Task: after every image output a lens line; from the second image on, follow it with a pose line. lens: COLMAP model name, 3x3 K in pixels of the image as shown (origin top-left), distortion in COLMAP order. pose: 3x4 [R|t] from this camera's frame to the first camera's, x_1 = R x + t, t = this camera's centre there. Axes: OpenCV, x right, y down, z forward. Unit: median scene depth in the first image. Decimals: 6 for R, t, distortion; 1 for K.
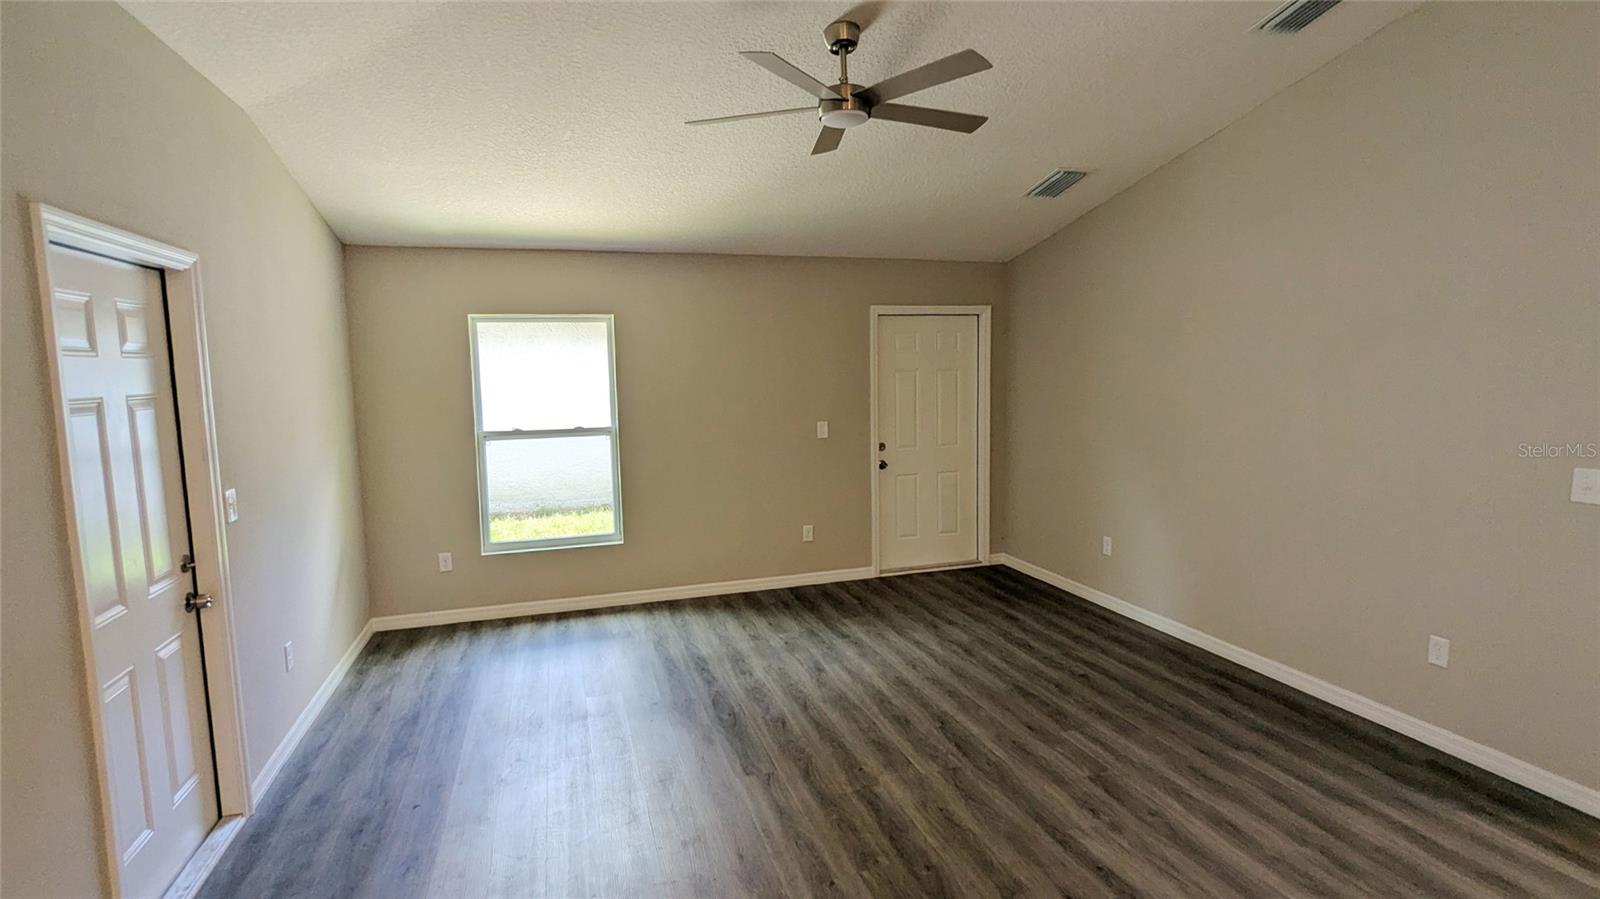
lens RADIAL K [[794.0, 0, 796.4], [0, 794.0, 453.1], [0, 0, 1]] dist [0.000499, -0.000408]
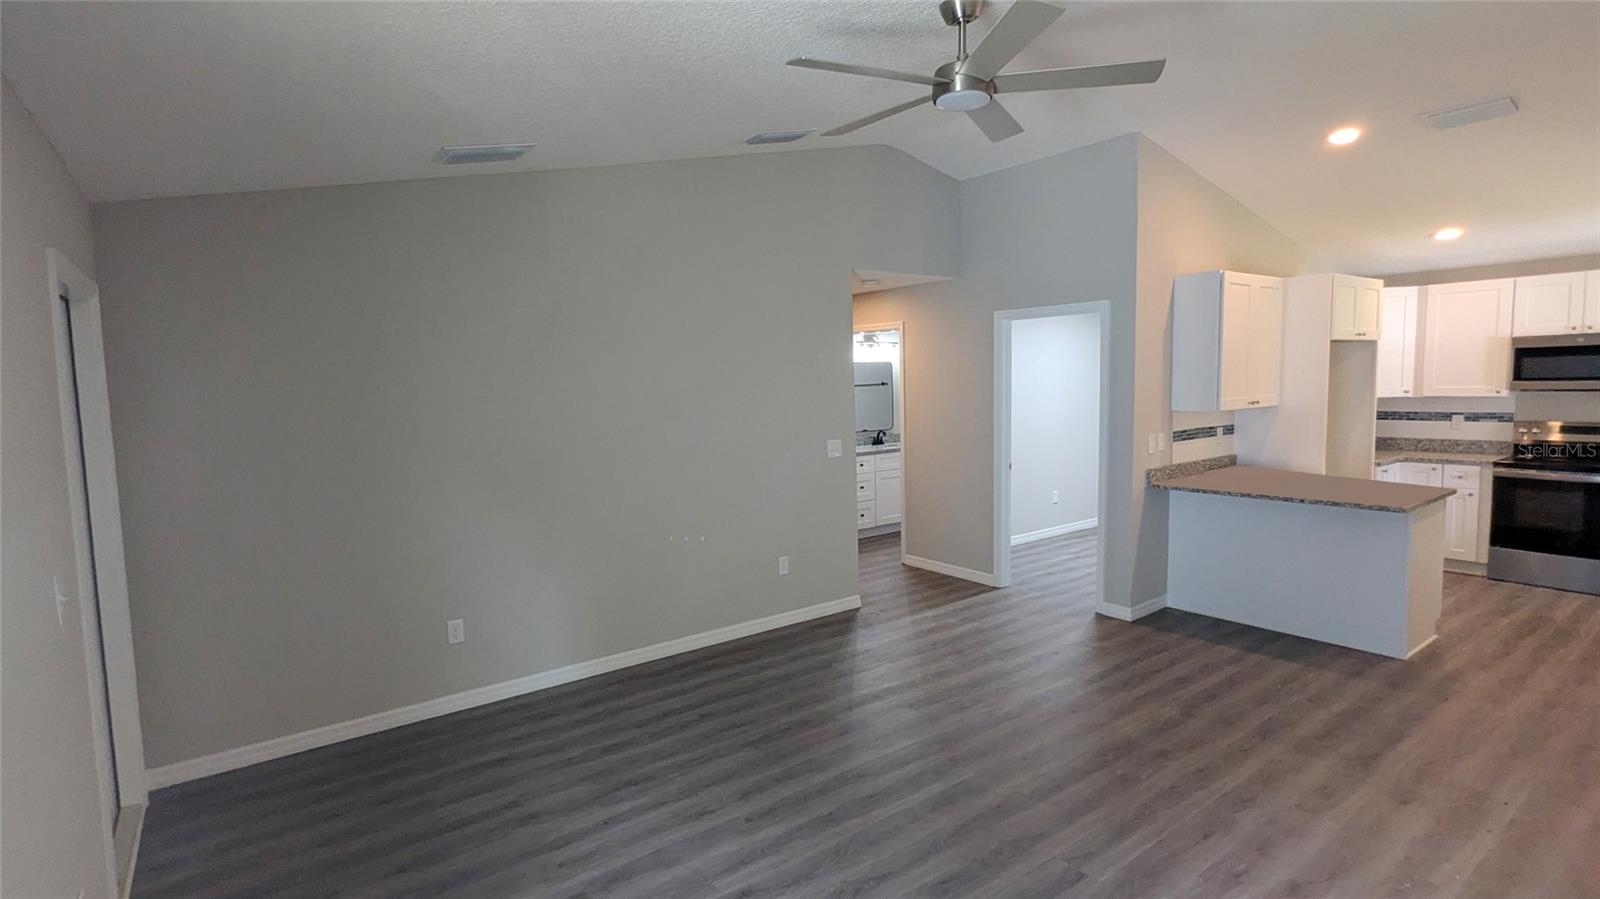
lens RADIAL K [[794.0, 0, 796.0], [0, 794.0, 451.7], [0, 0, 1]] dist [0.000499, -0.000408]
pose [[-0.340921, -0.061486, 0.938079, -0.523563], [0.132879, 0.984689, 0.112832, -0.118639], [-0.930654, 0.163118, -0.327531, 1.096593]]
